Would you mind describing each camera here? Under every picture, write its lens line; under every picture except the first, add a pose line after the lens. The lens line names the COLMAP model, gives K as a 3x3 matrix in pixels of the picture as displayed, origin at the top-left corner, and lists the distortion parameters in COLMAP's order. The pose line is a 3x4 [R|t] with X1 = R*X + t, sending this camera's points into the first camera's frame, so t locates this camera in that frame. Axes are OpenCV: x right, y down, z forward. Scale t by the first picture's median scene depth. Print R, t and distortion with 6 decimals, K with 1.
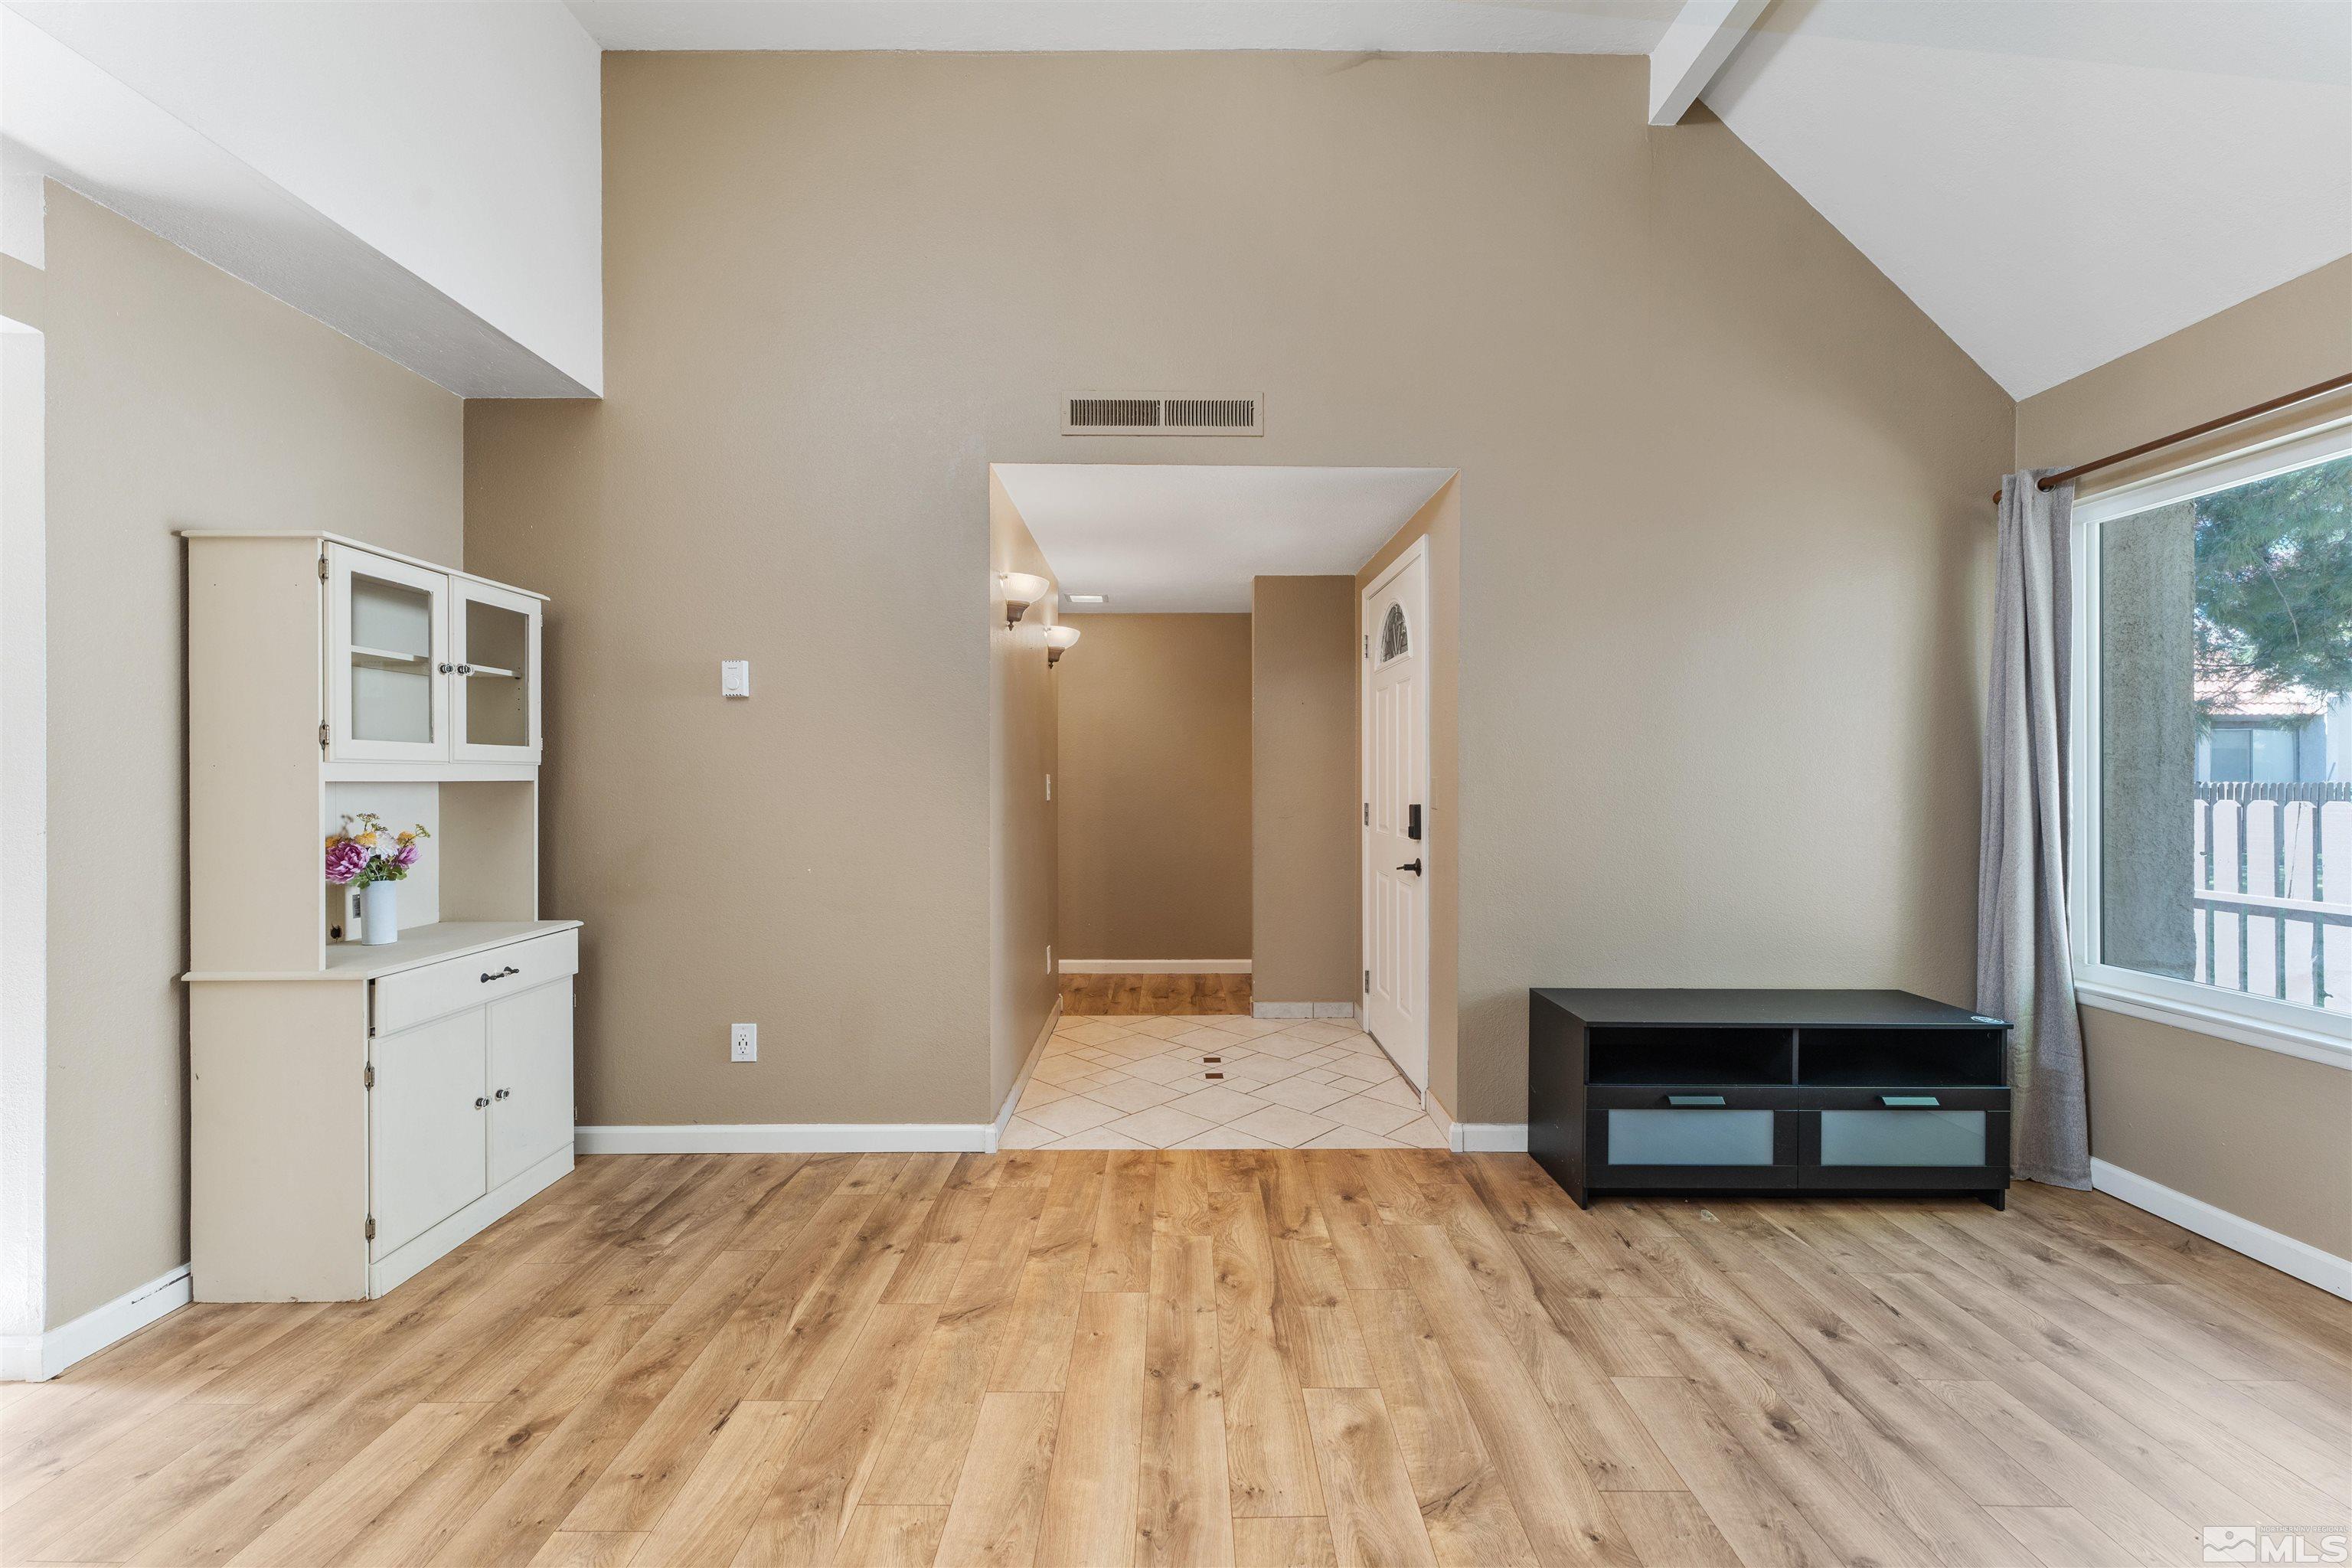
lens RADIAL K [[936.5, 0, 1179.1], [0, 936.5, 777.7], [0, 0, 1]] dist [0.000859, -0.000327]
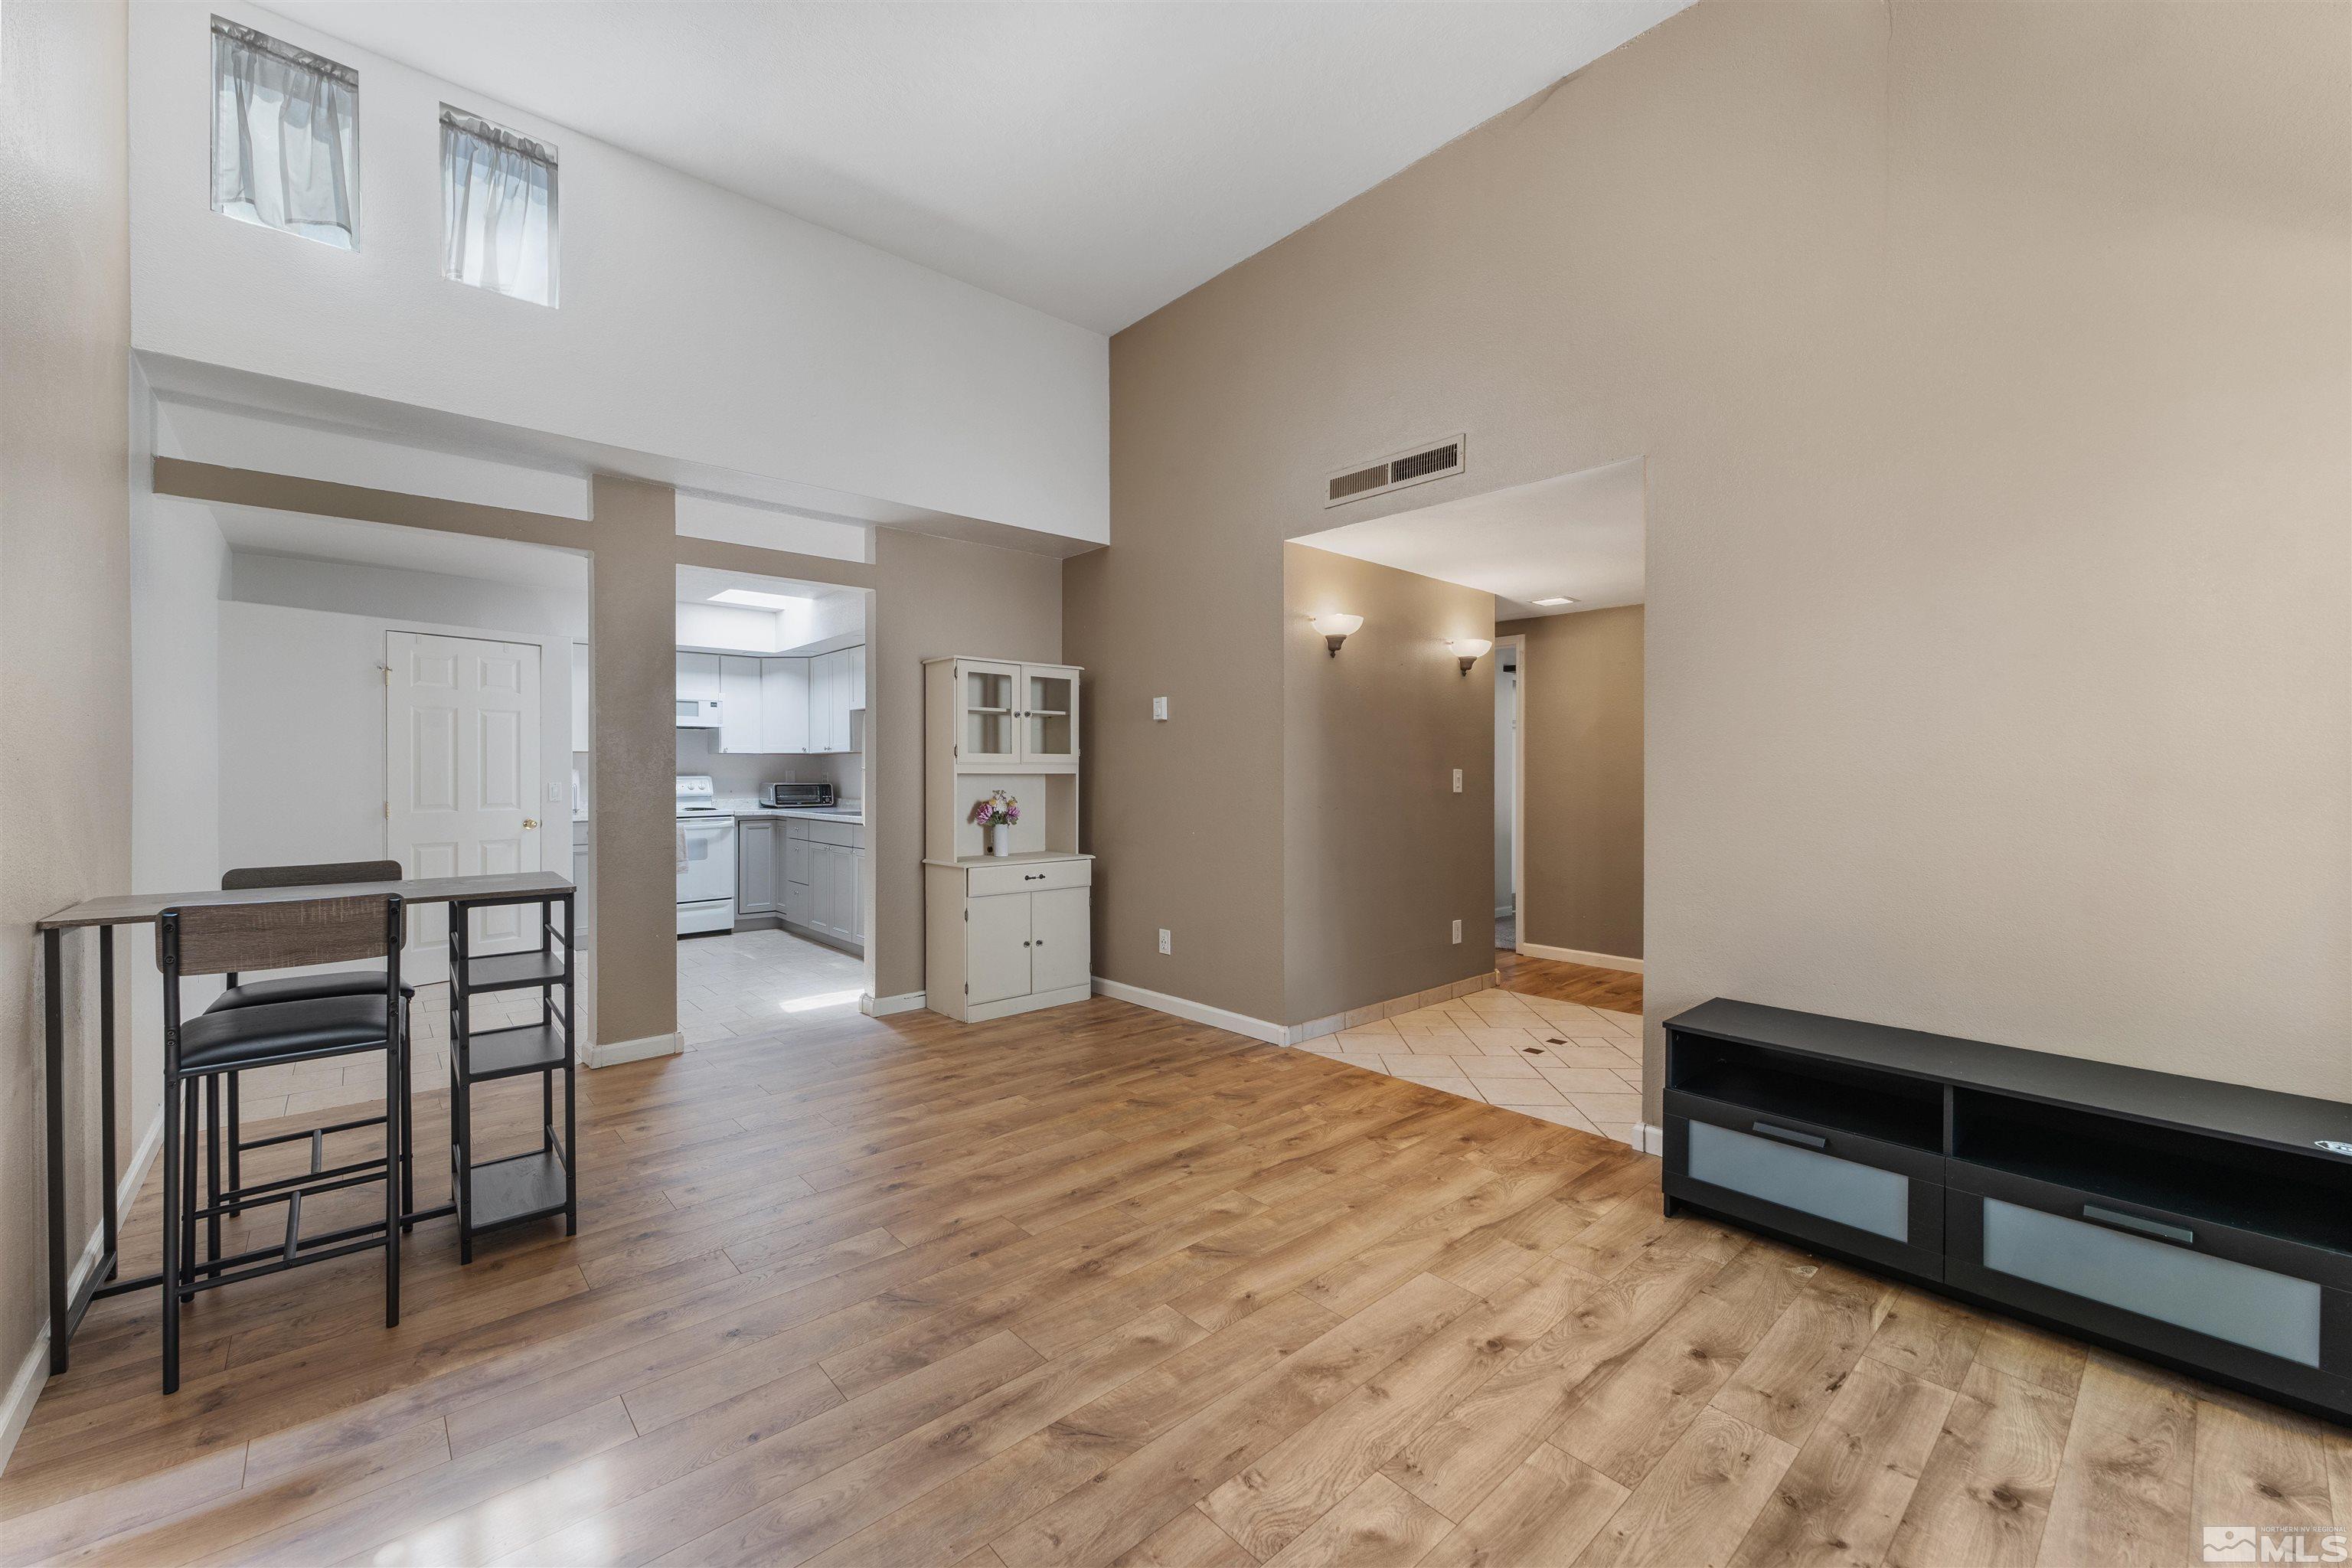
lens RADIAL K [[936.5, 0, 1177.8], [0, 936.5, 778.8], [0, 0, 1]] dist [0.000859, -0.000327]
pose [[0.662540, 0.005149, -0.749009, 0.863588], [-0.001785, 0.999984, 0.005296, 0.003798], [0.749025, -0.002171, 0.662538, -0.021560]]
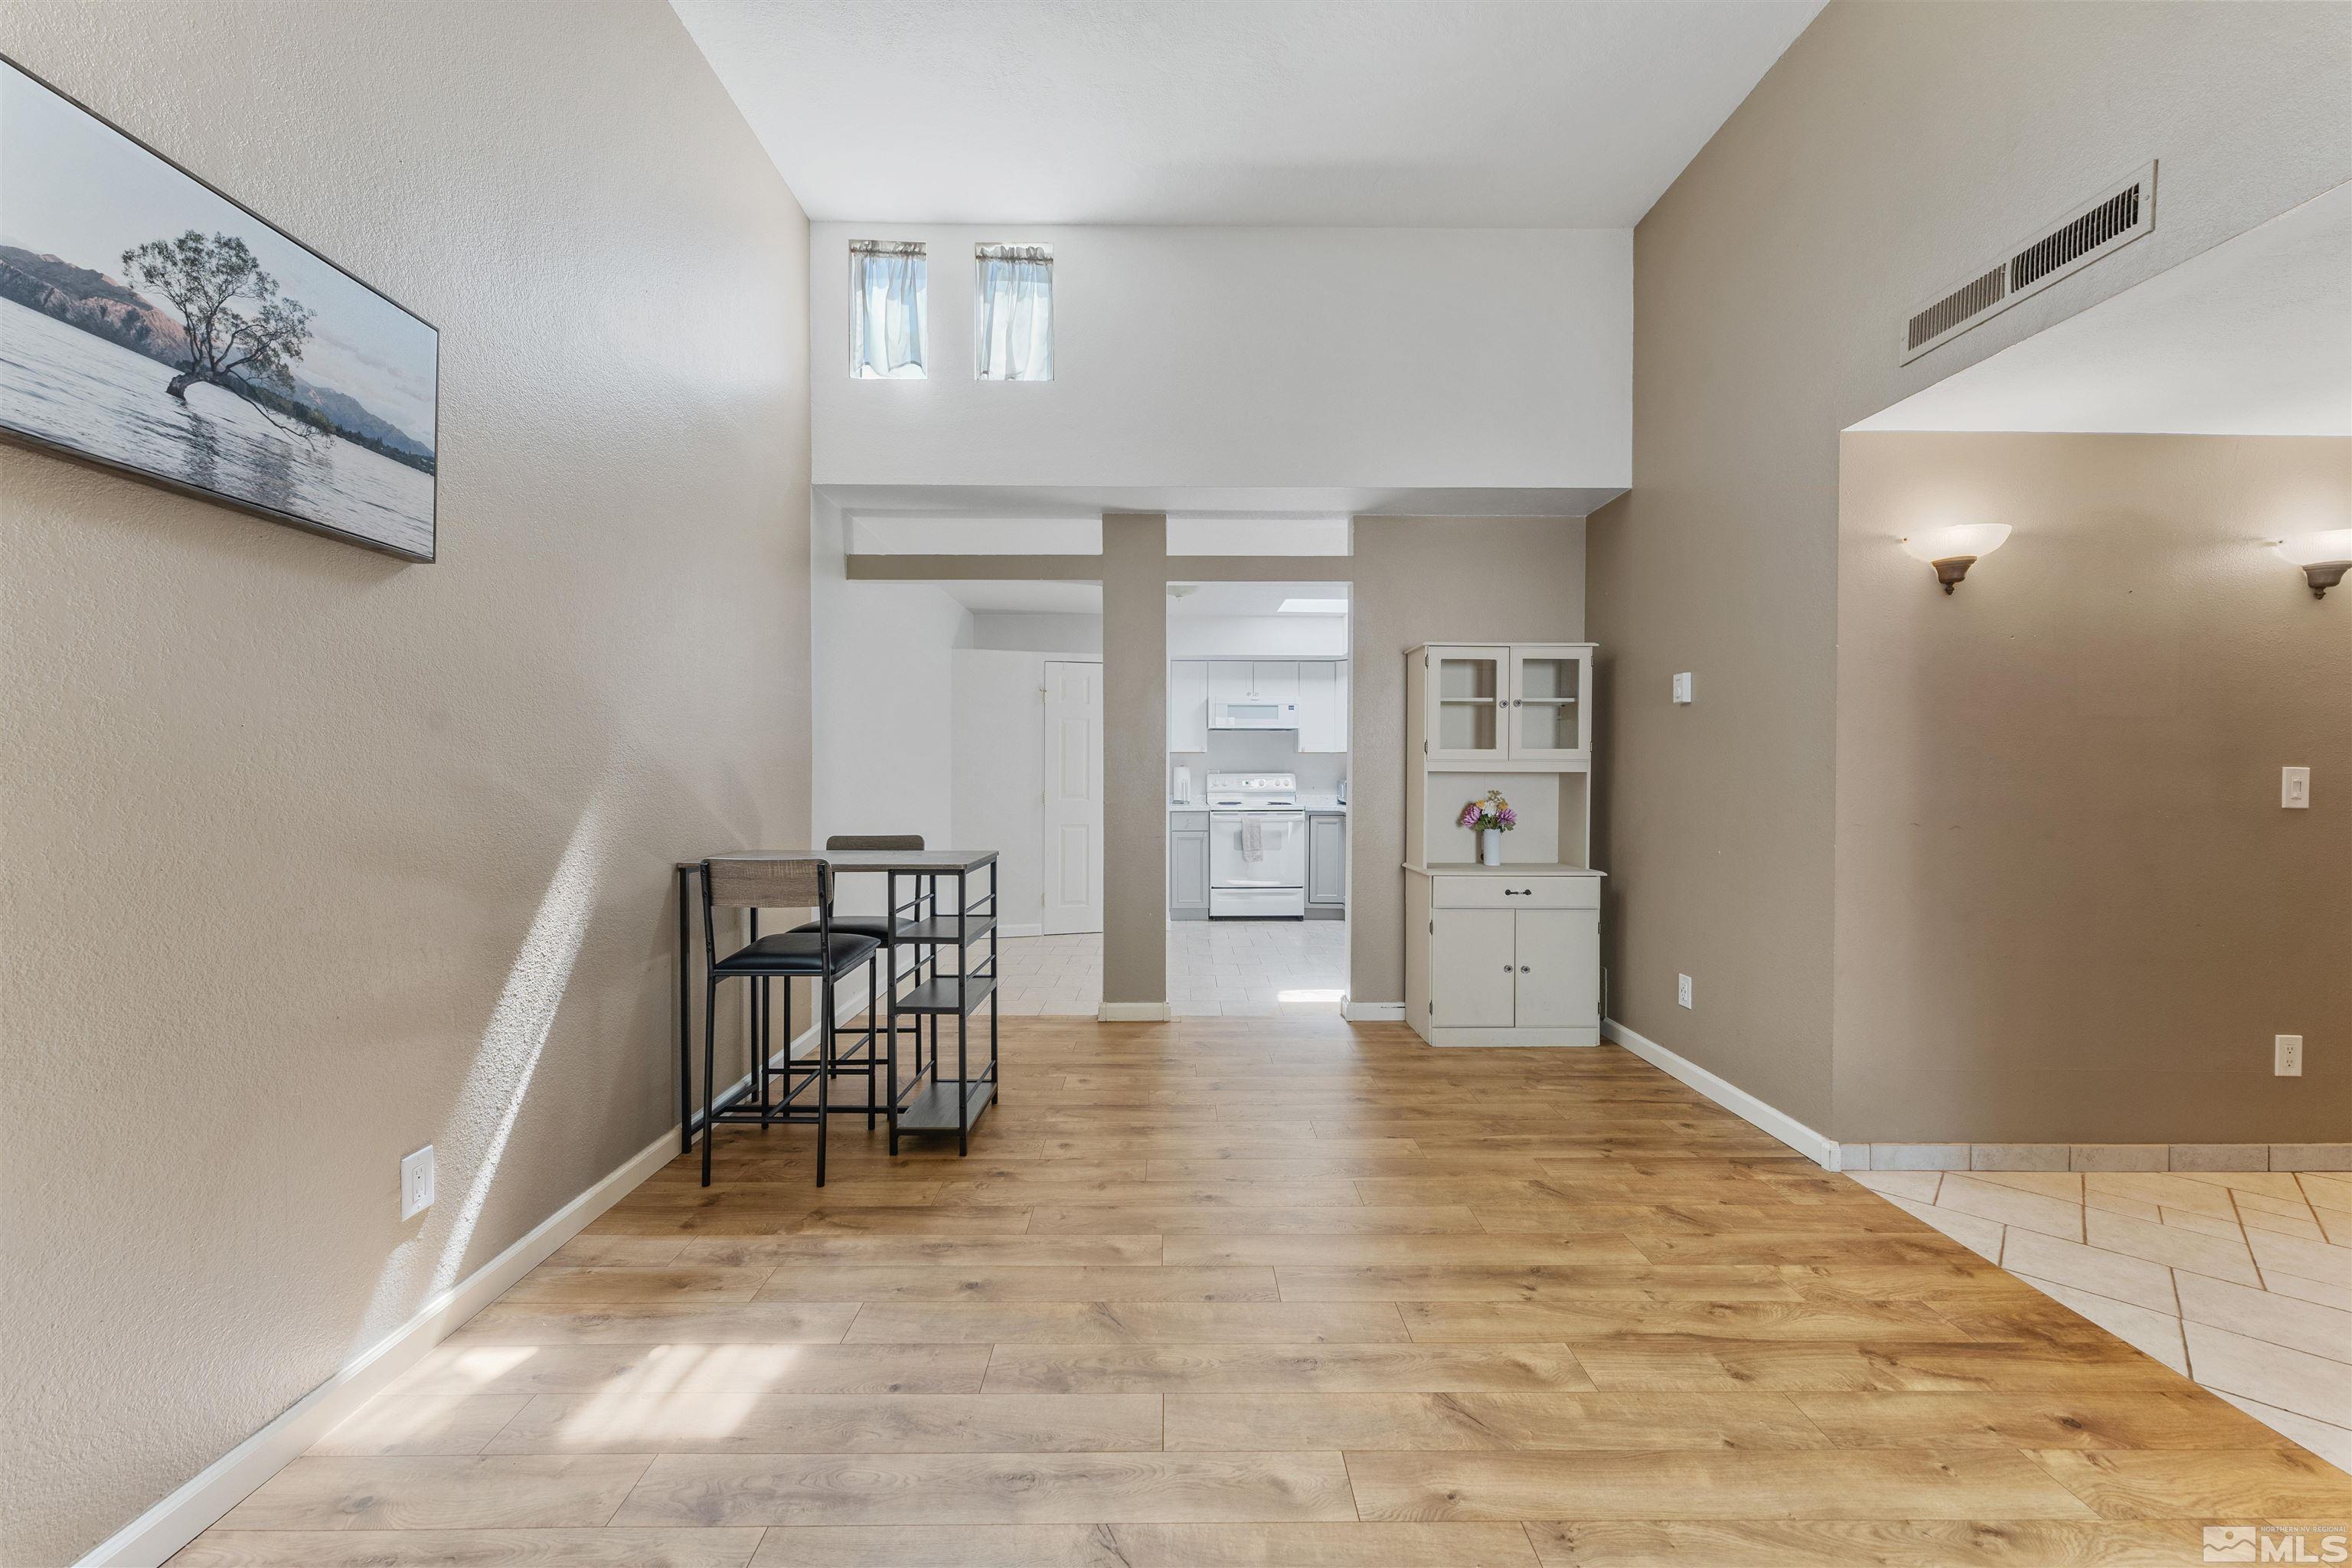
lens RADIAL K [[936.5, 0, 1176.1], [0, 936.5, 783.7], [0, 0, 1]] dist [0.000859, -0.000327]
pose [[0.005296, 0.014114, -0.999886, 0.876067], [-0.005255, 0.999887, 0.014086, 0.004838], [0.999972, 0.005179, 0.005369, 0.408901]]
